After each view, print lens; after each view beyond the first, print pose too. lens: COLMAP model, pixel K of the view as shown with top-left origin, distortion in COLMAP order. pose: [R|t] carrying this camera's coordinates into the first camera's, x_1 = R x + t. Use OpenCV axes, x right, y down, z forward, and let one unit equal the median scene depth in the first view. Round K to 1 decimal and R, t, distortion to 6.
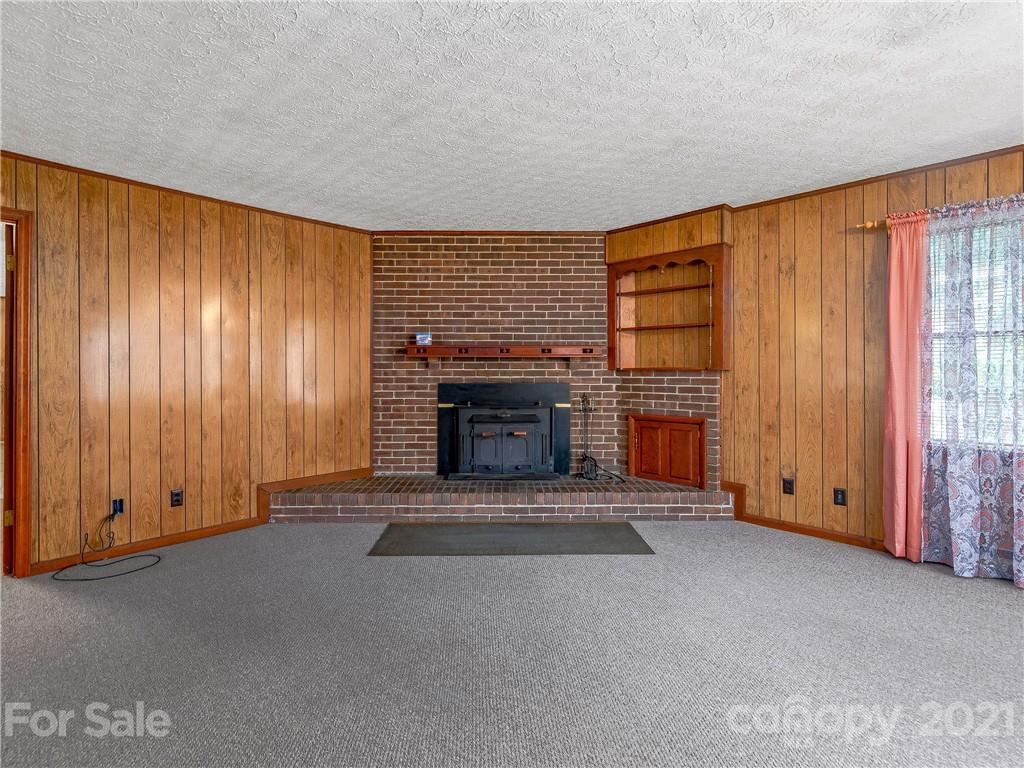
lens RADIAL K [[478.2, 0, 511.0], [0, 478.2, 371.5], [0, 0, 1]] dist [-0.000379, -0.000275]
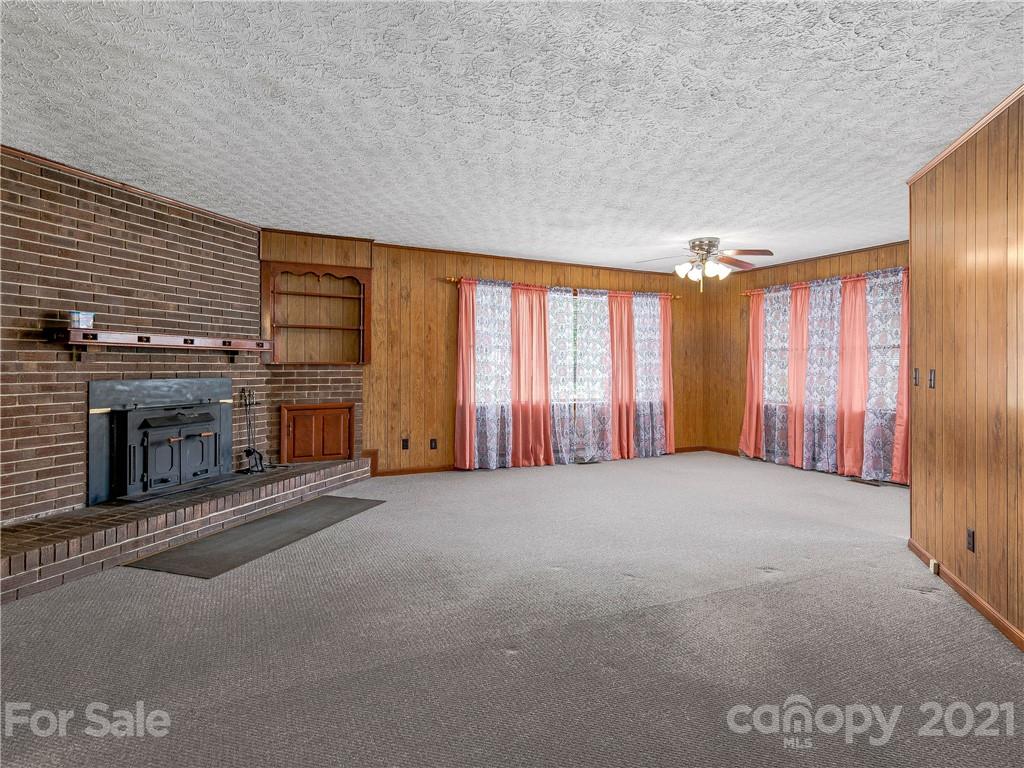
lens RADIAL K [[542.2, 0, 512.9], [0, 542.2, 371.1], [0, 0, 1]] dist [-0.001458, -0.000192]
pose [[0.333945, -0.007550, 0.942562, -0.780172], [-0.000367, 0.999967, 0.008140, 0.002486], [-0.942593, -0.003064, 0.333931, 0.120769]]
